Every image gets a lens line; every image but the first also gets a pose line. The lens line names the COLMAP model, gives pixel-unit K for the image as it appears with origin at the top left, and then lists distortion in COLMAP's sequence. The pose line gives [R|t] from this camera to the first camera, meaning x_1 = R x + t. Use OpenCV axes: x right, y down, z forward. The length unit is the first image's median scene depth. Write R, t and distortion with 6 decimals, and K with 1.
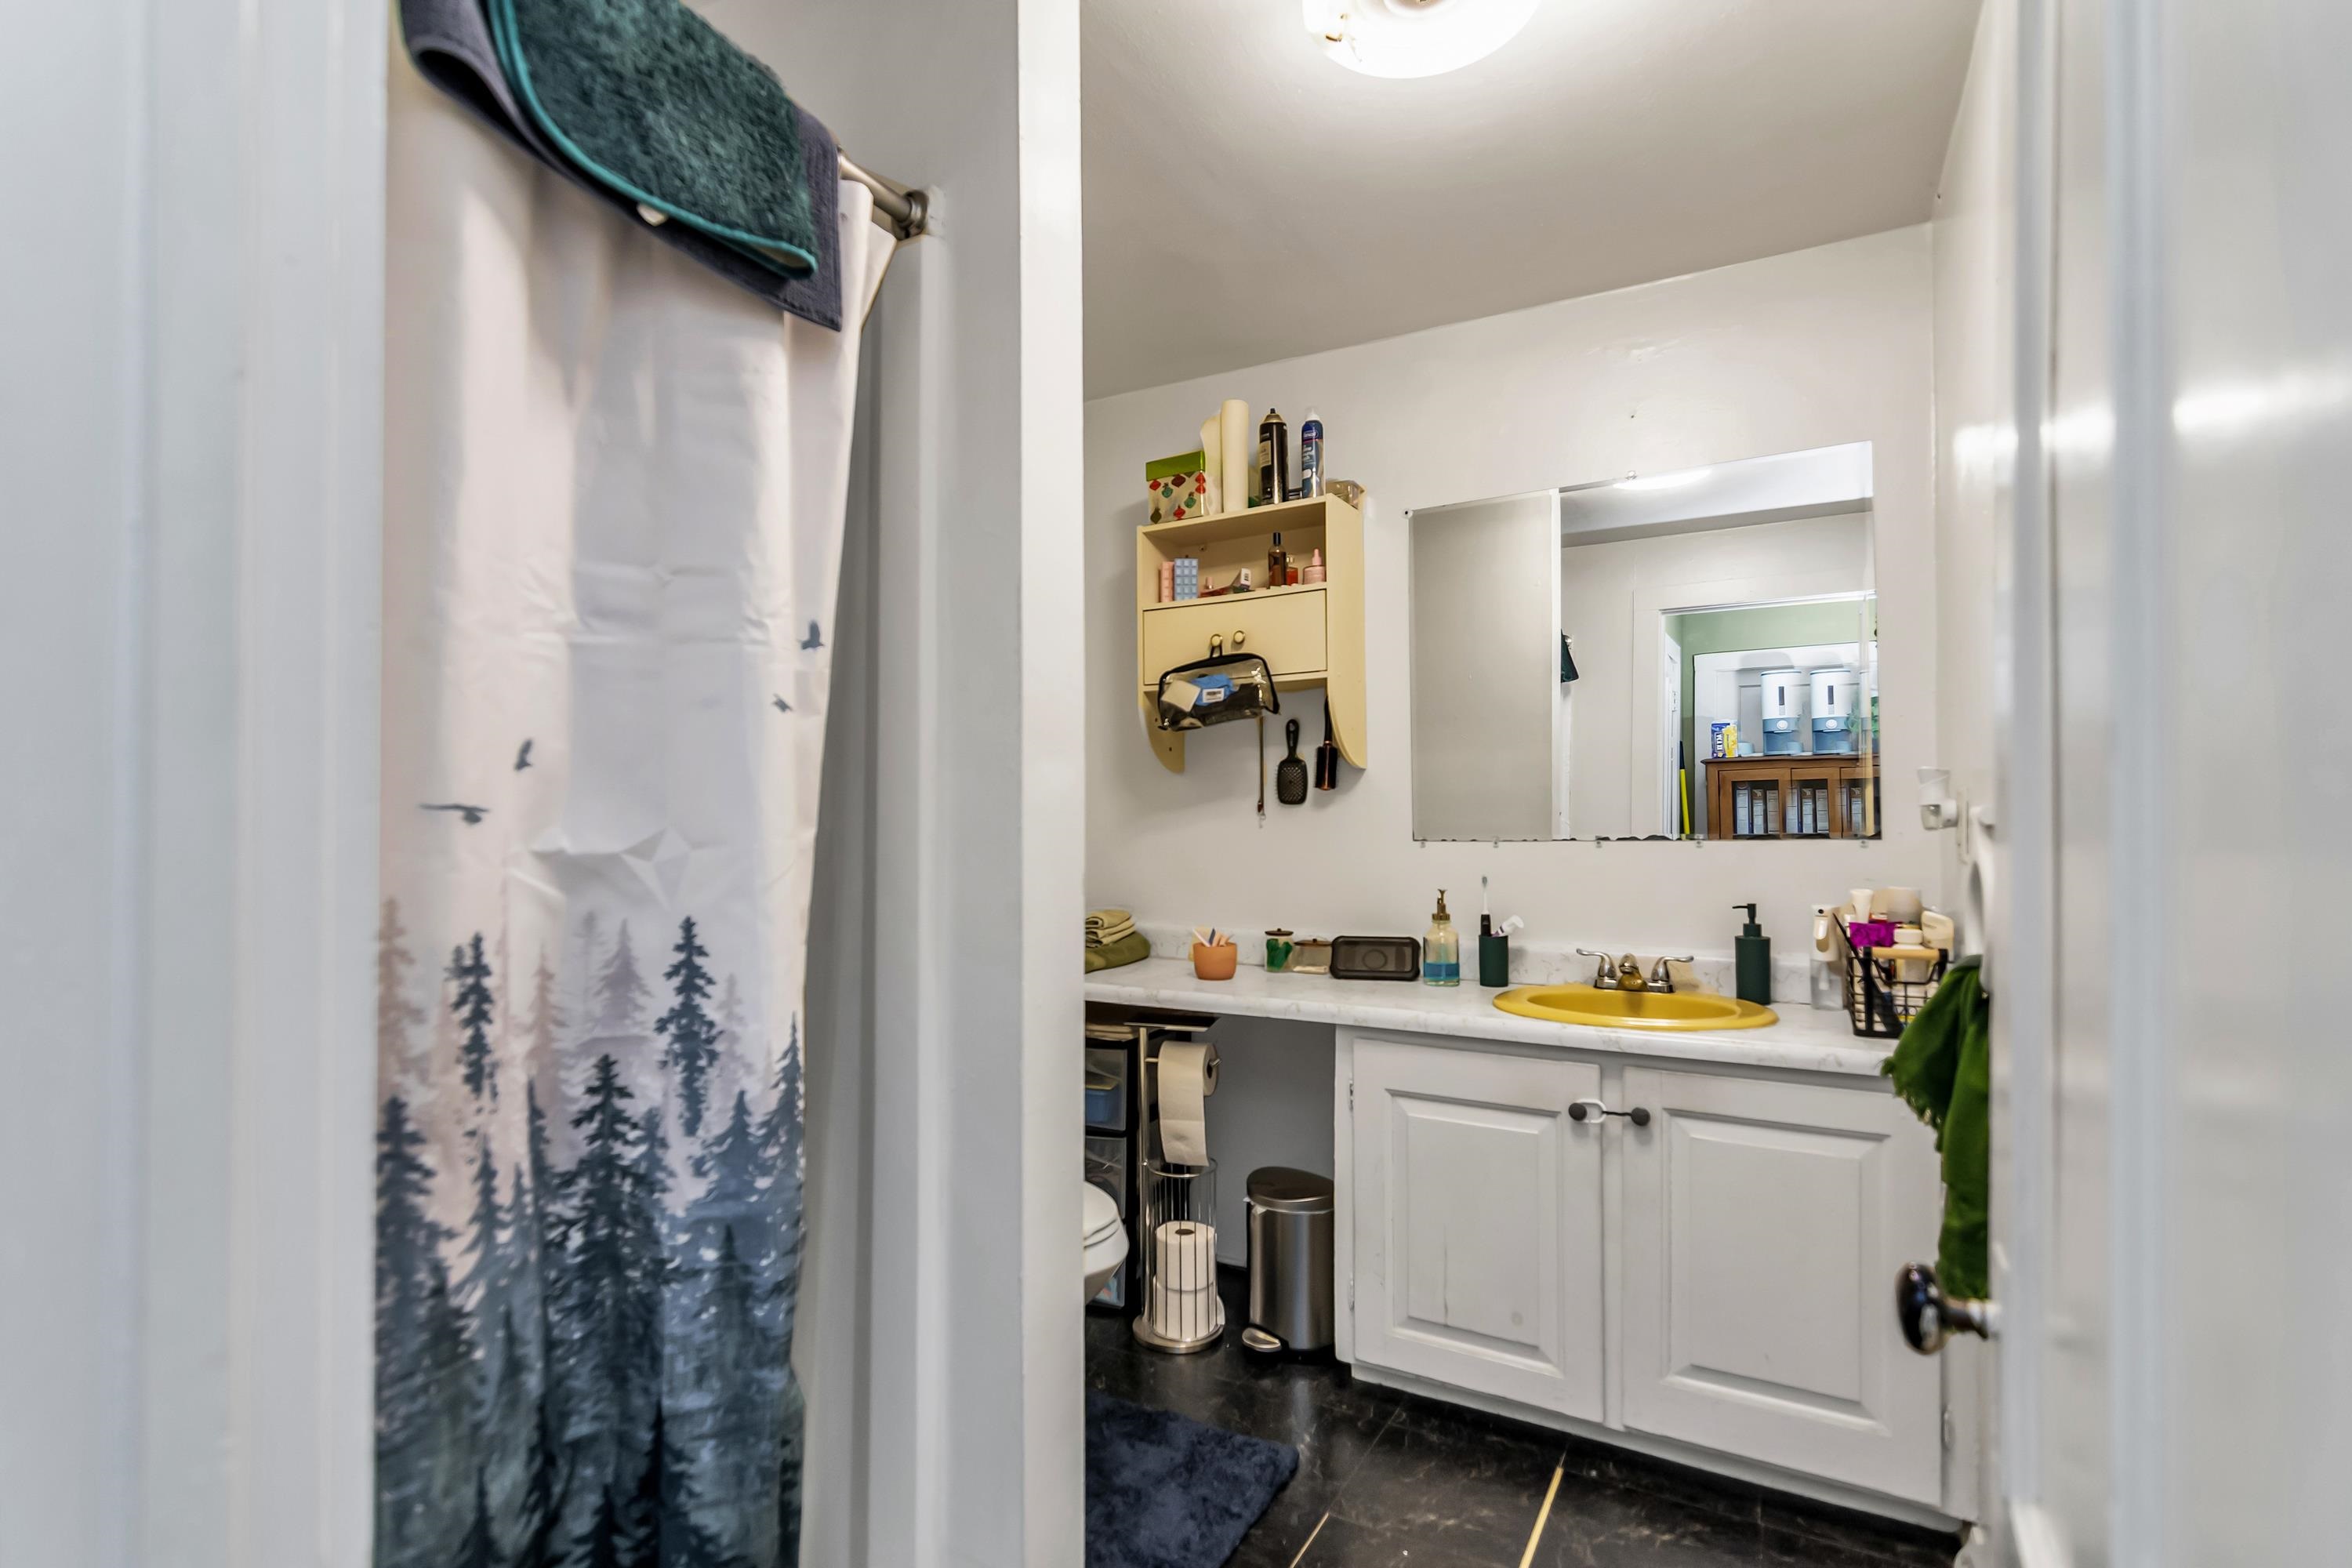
lens RADIAL K [[1085.3, 0, 1174.4], [0, 1085.3, 811.8], [0, 0, 1]] dist [0.000063, 0.000034]
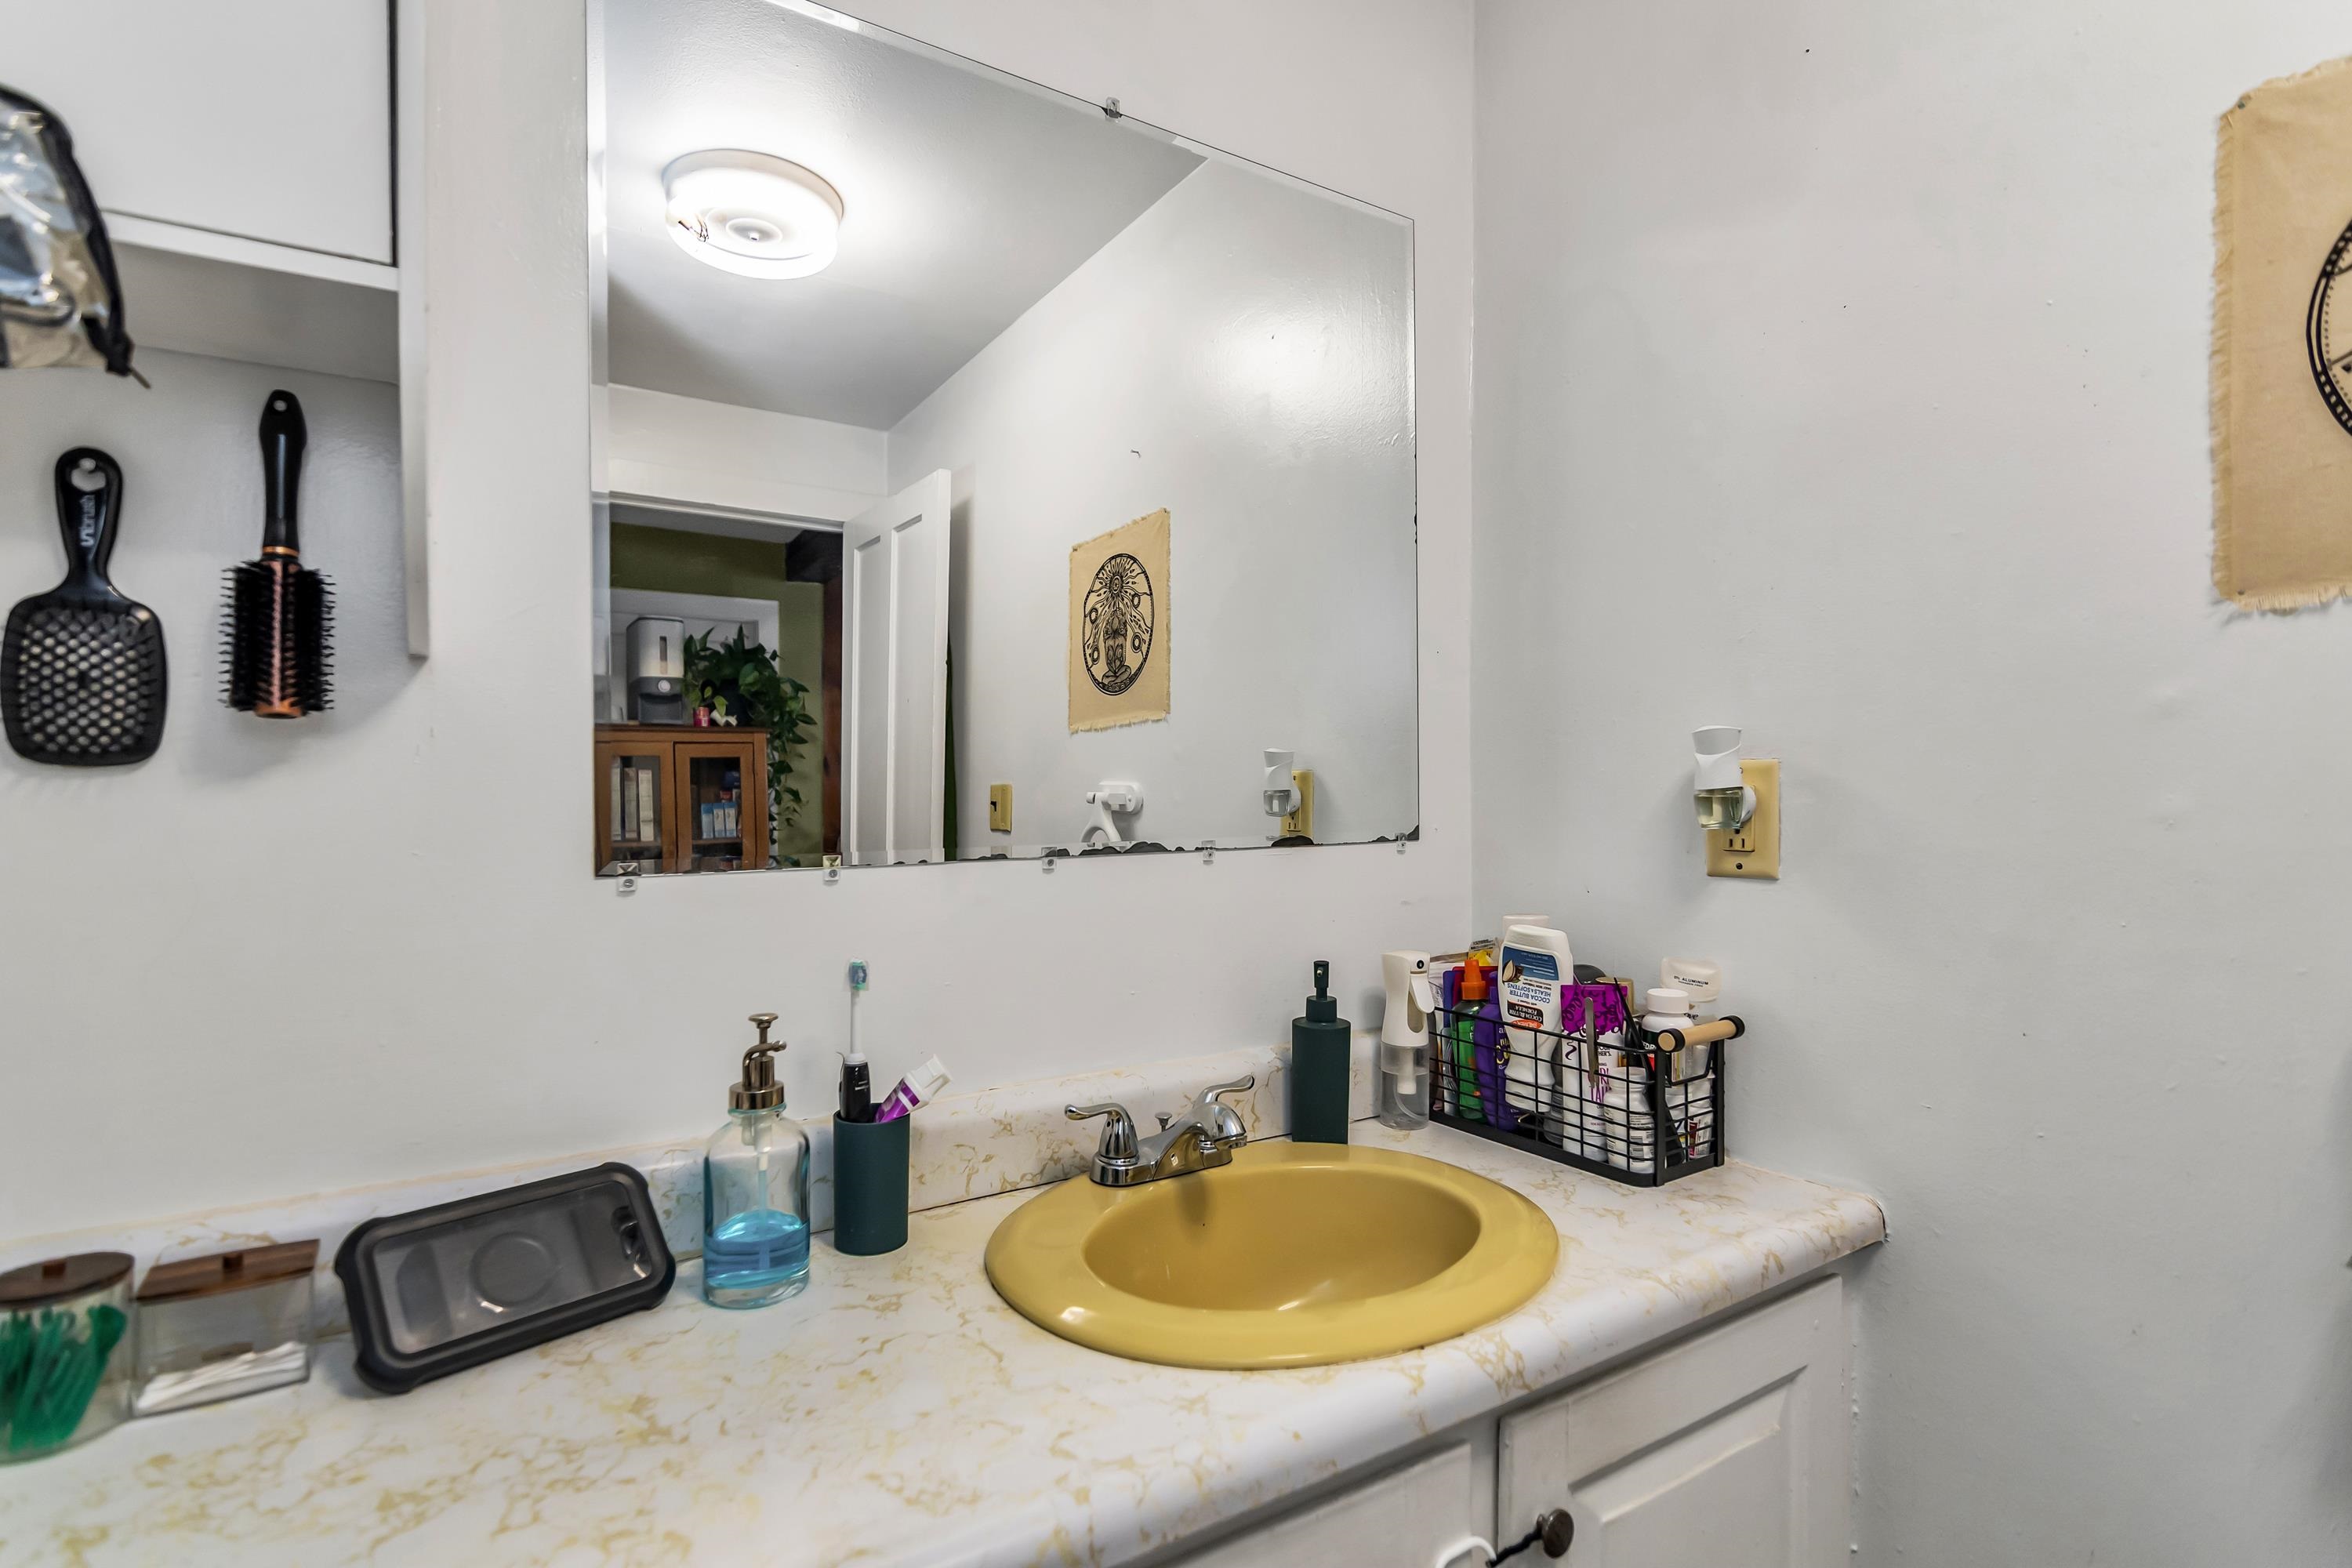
lens RADIAL K [[1157.9, 0, 1176.0], [0, 1157.9, 784.0], [0, 0, 1]] dist [0.000293, 0.000247]
pose [[0.461833, 0.009634, 0.886914, -0.023651], [-0.004400, 0.999954, -0.008570, -0.000816], [-0.886956, 0.000056, 0.461854, 0.701660]]
